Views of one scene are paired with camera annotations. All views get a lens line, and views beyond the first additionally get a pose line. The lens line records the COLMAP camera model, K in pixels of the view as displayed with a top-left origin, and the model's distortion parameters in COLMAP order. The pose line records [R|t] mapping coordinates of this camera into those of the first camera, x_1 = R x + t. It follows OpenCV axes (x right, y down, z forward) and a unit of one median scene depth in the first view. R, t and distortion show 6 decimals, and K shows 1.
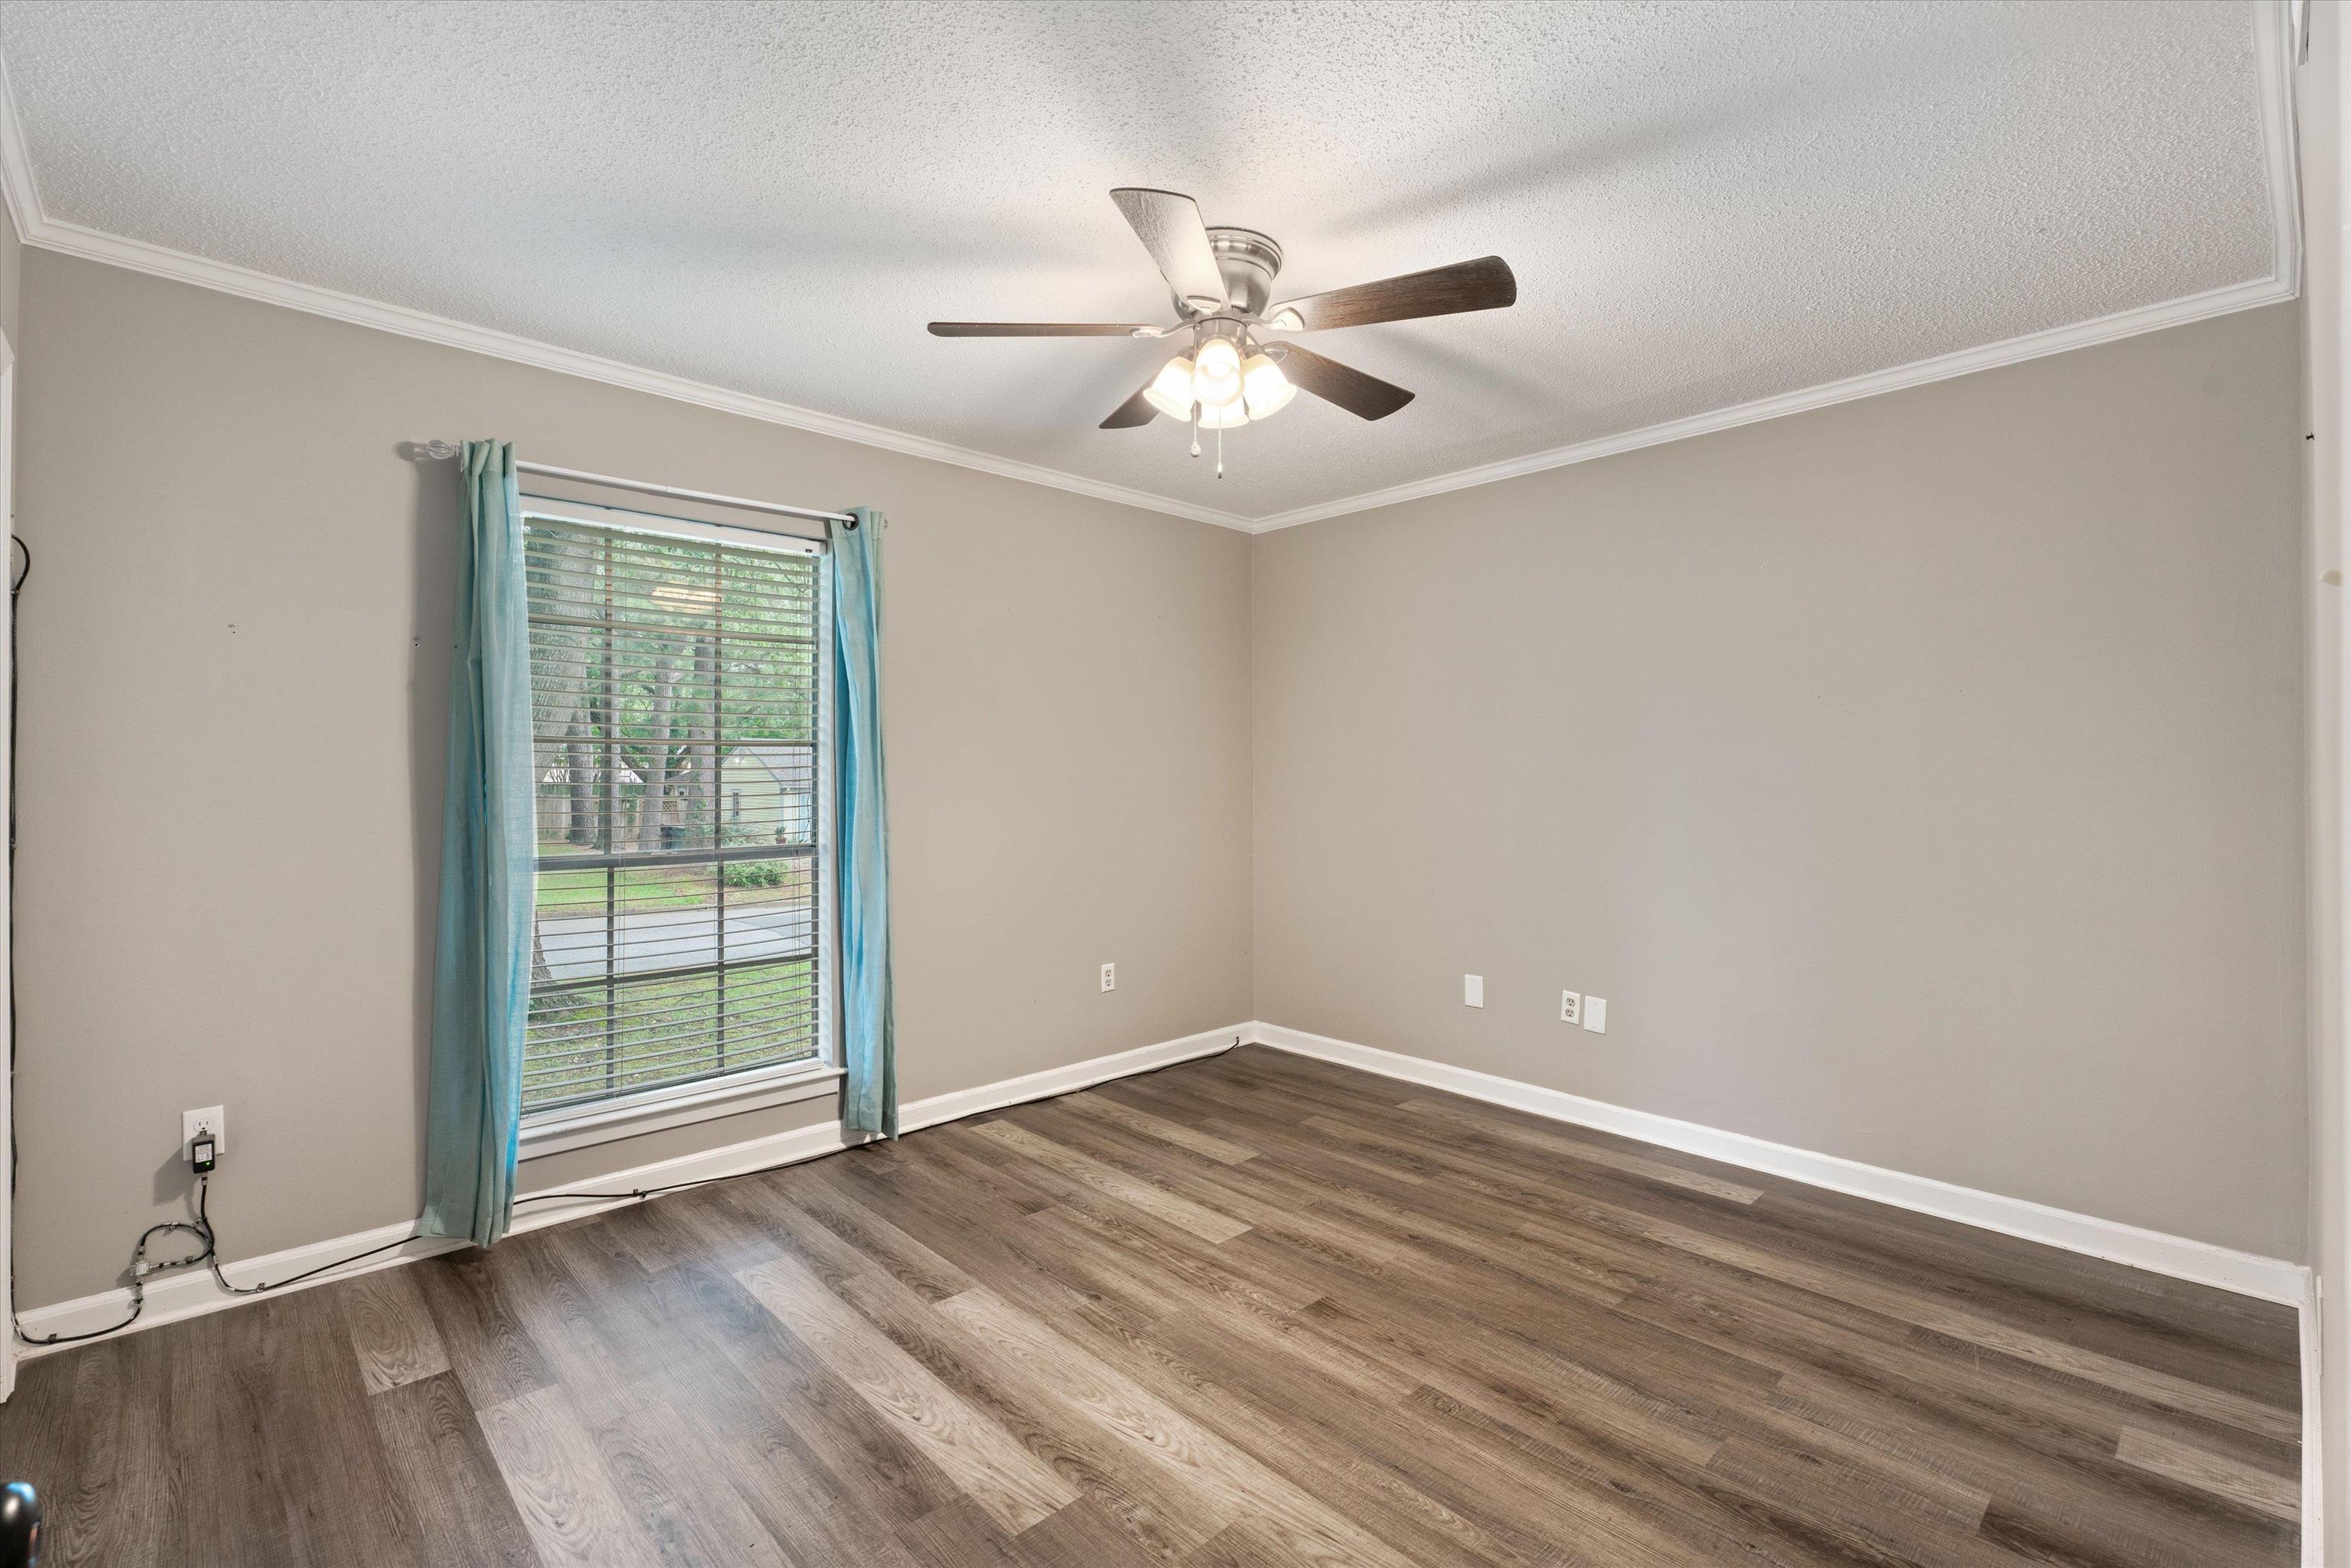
lens RADIAL K [[1042.3, 0, 1160.3], [0, 1042.3, 774.3], [0, 0, 1]] dist [0.003711, 0.000356]
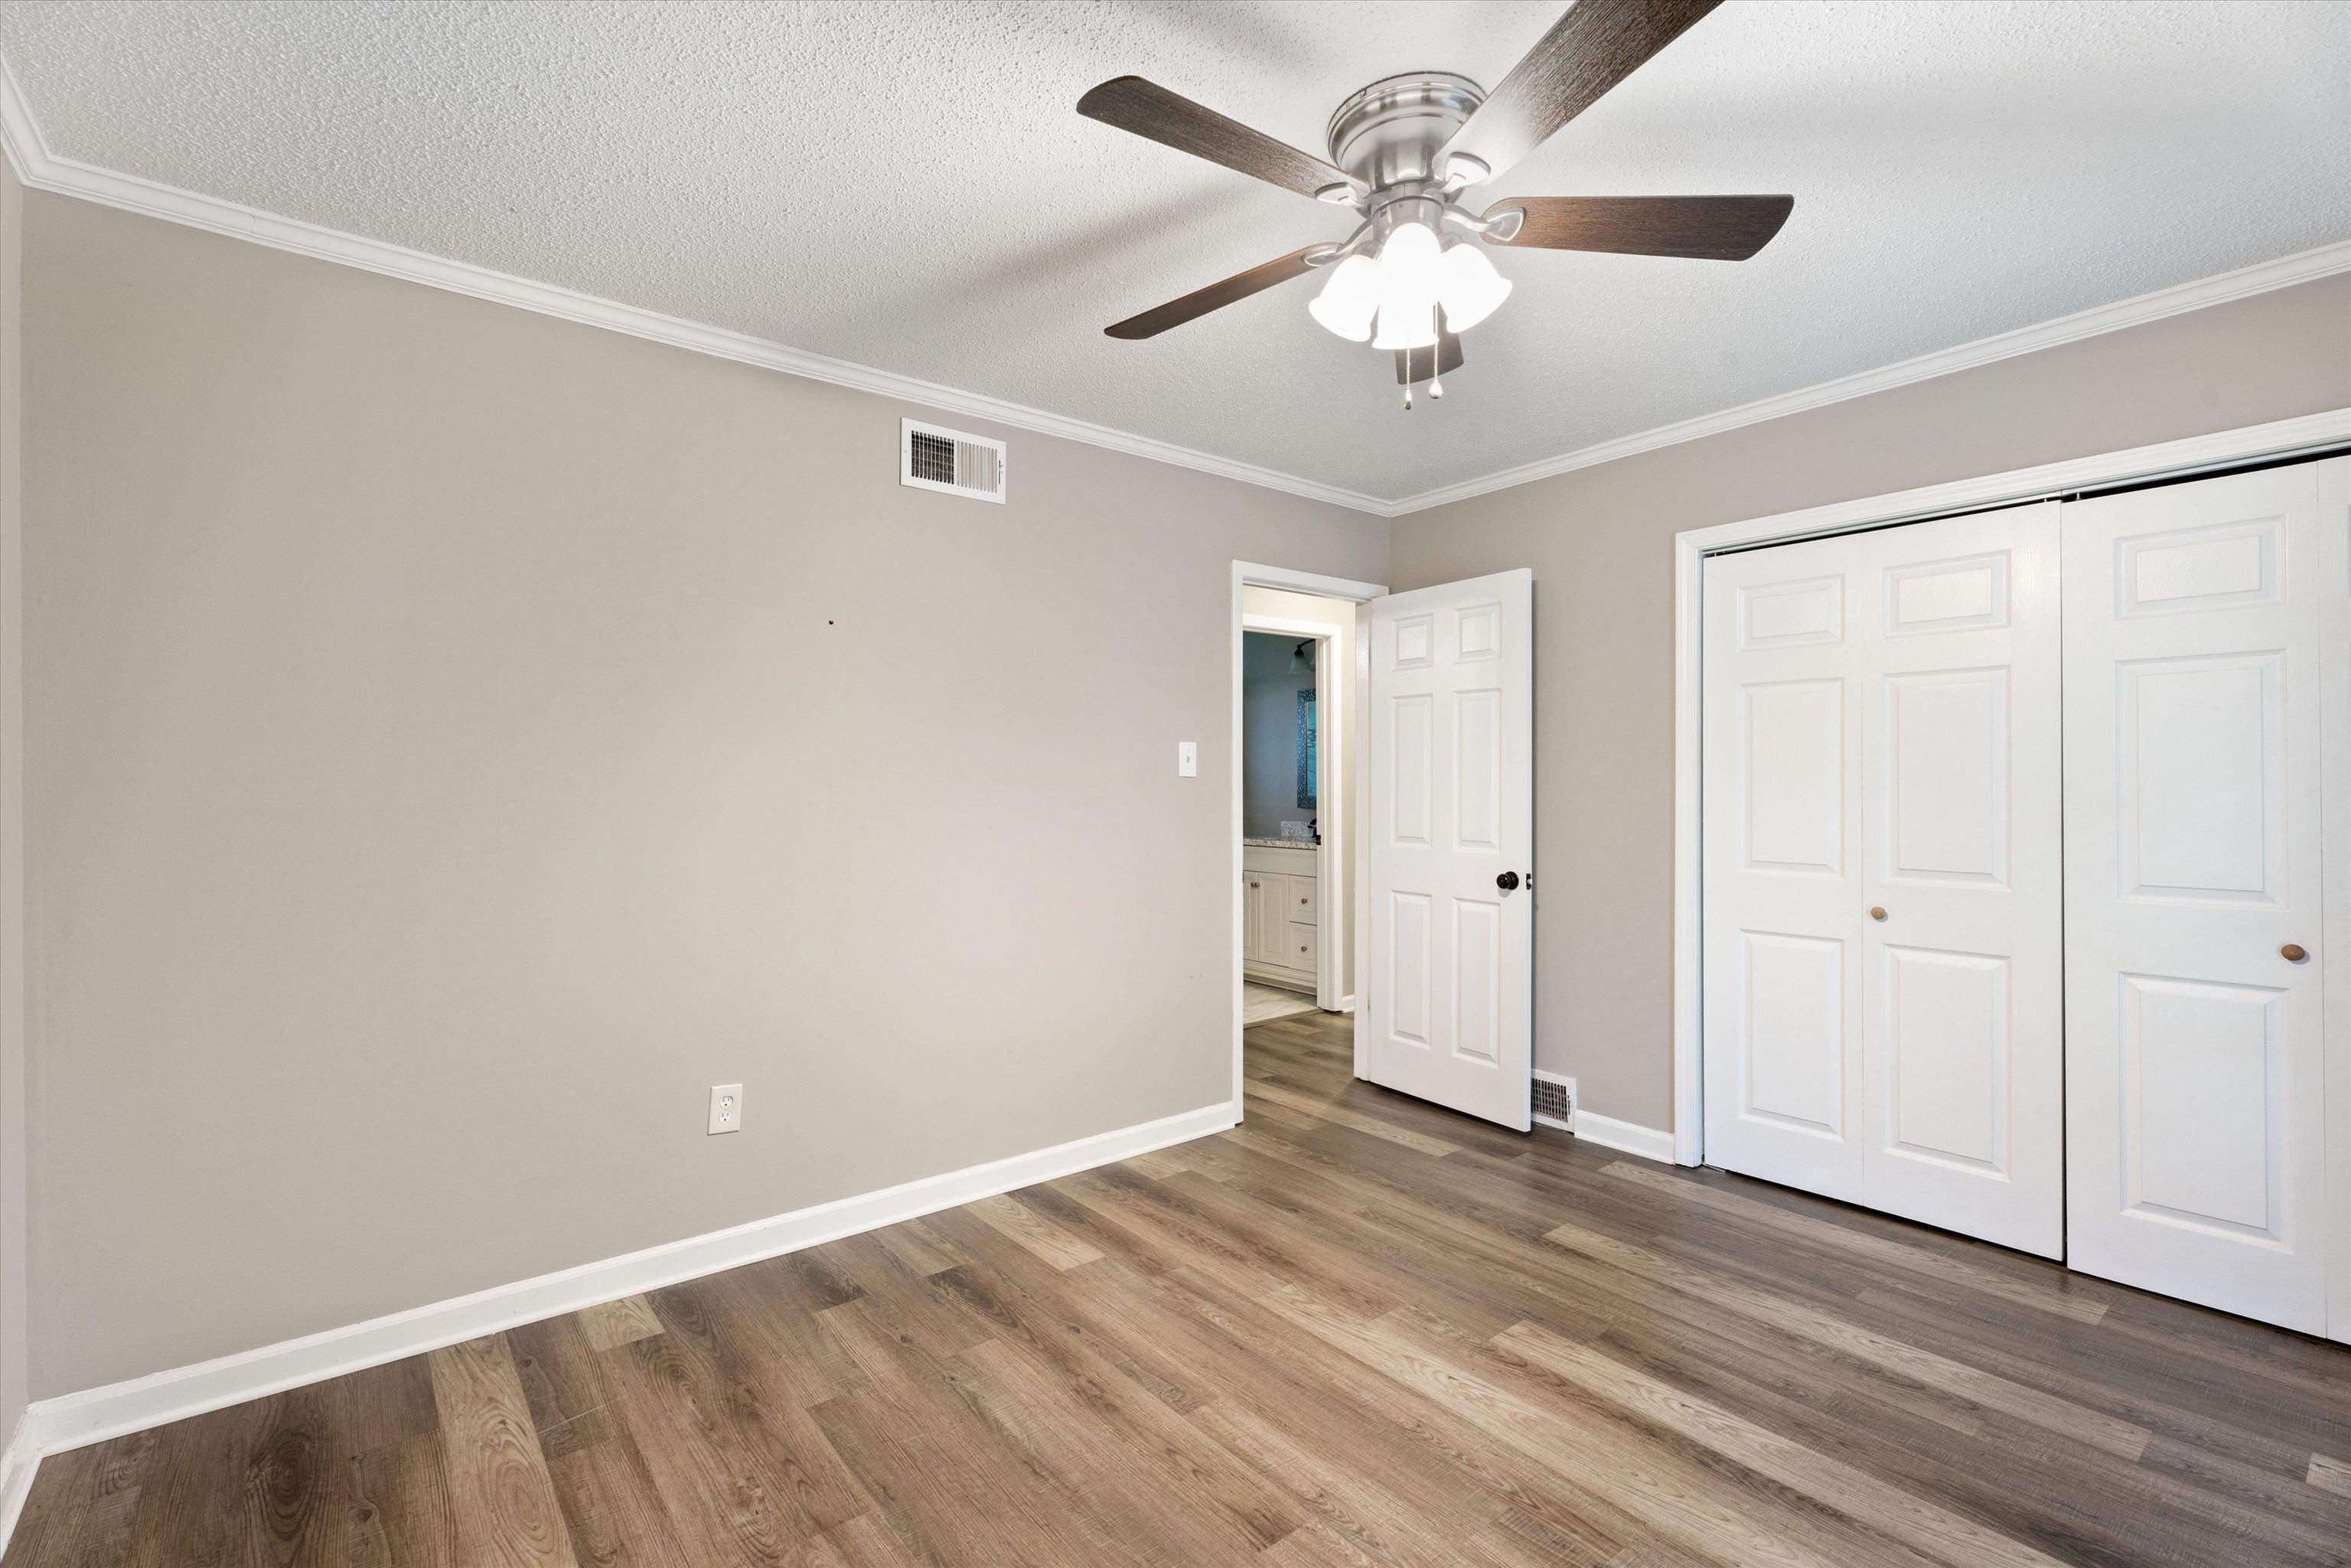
lens RADIAL K [[1042.3, 0, 1160.3], [0, 1042.3, 774.3], [0, 0, 1]] dist [0.003711, 0.000356]
pose [[-0.997175, -0.000608, 0.075117, 0.211092], [-0.001230, 0.999965, -0.008237, -0.006327], [-0.075109, -0.008306, -0.997141, 2.071715]]
